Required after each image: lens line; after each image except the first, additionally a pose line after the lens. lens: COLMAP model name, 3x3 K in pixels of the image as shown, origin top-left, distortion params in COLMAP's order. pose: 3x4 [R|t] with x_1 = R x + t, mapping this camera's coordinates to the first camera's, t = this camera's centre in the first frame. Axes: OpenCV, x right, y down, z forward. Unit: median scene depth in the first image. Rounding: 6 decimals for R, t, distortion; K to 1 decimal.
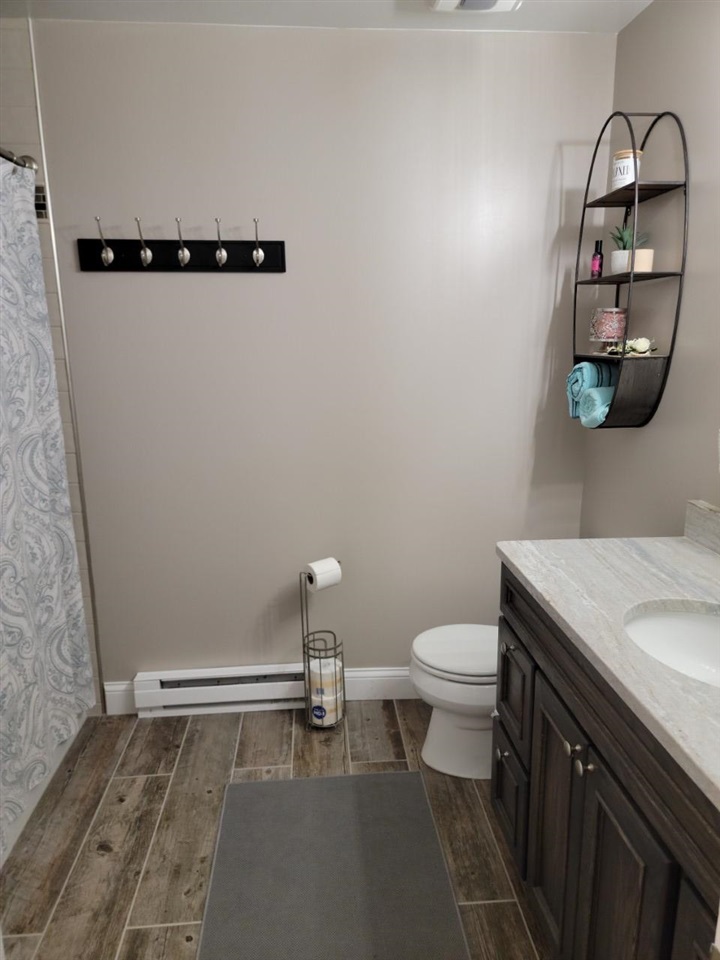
lens RADIAL K [[680.8, 0, 349.1], [0, 680.8, 494.1], [0, 0, 1]] dist [0.066053, -0.056854]
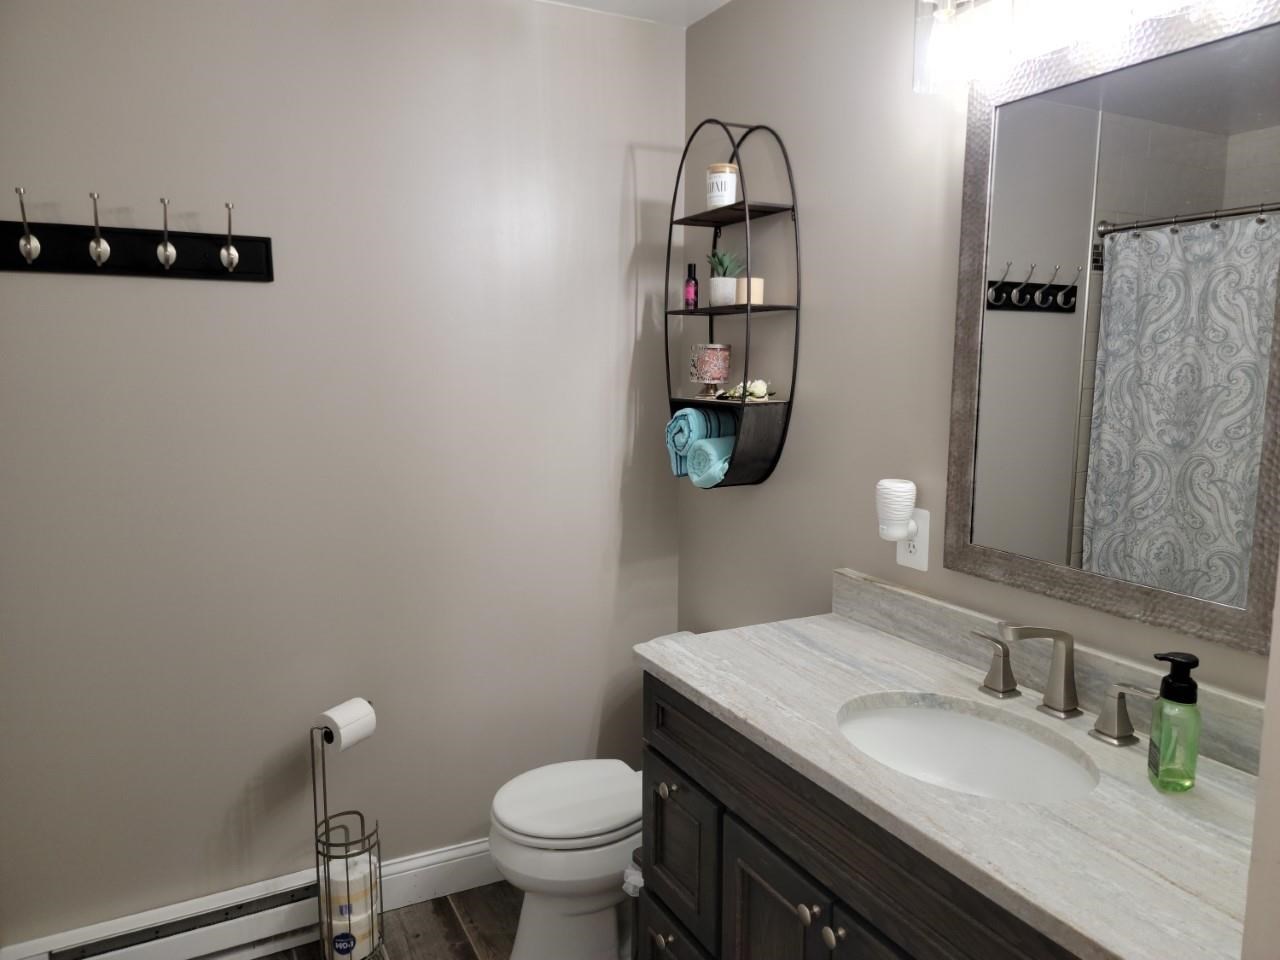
lens RADIAL K [[907.7, 0, 632.8], [0, 907.7, 475.7], [0, 0, 1]] dist [0.066053, -0.056854]
pose [[0.916956, -0.042675, 0.396700, -0.151694], [0.085241, 0.992261, -0.090289, -0.022513], [-0.389777, 0.116606, 0.913497, 0.057839]]
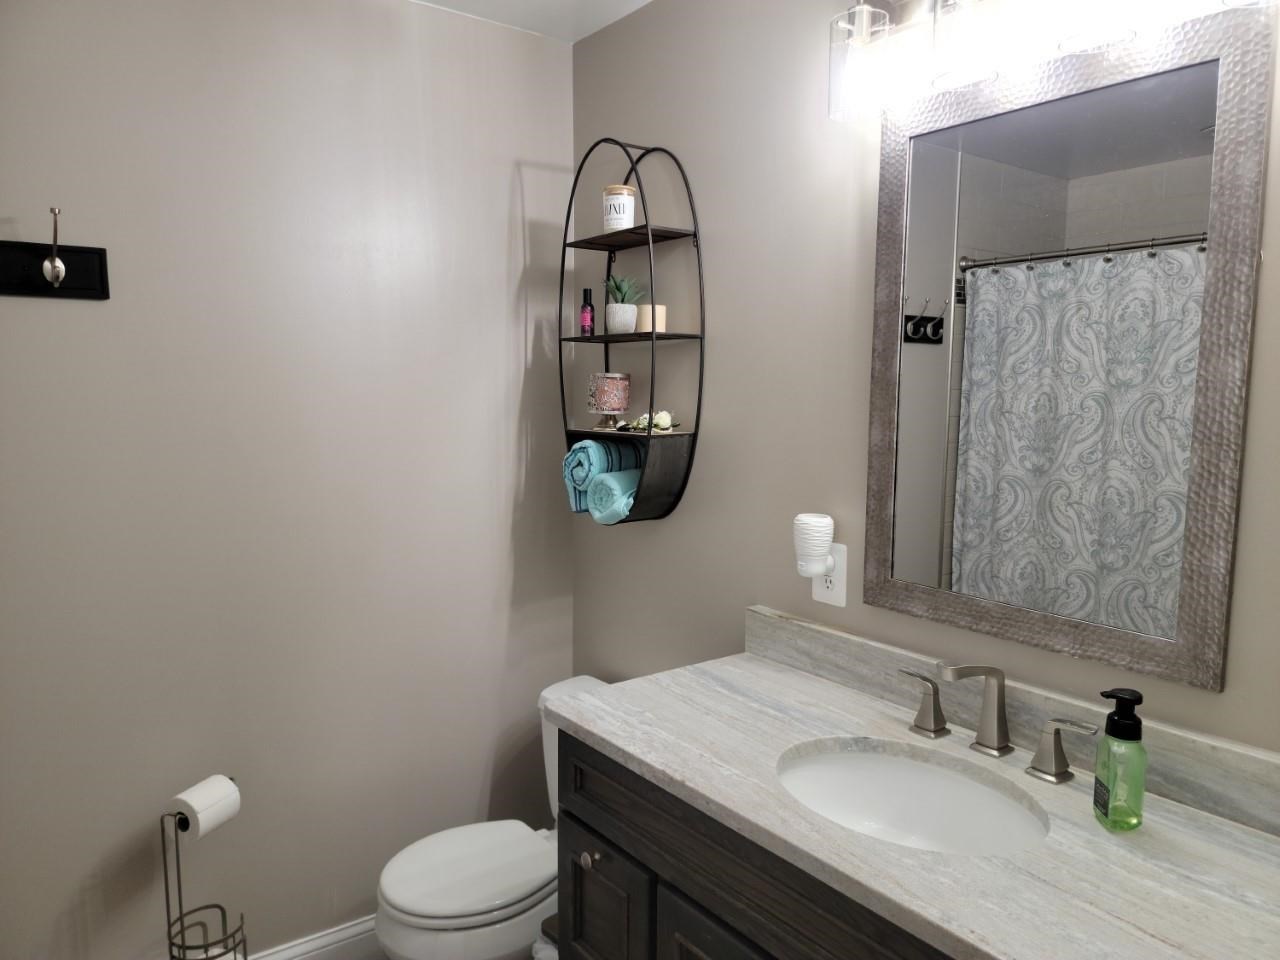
lens RADIAL K [[907.7, 0, 641.7], [0, 907.7, 483.2], [0, 0, 1]] dist [0.066053, -0.056854]
pose [[0.835248, -0.050495, 0.547550, -0.171515], [0.119532, 0.988636, -0.091166, -0.046648], [-0.536724, 0.141596, 0.831792, 0.134537]]
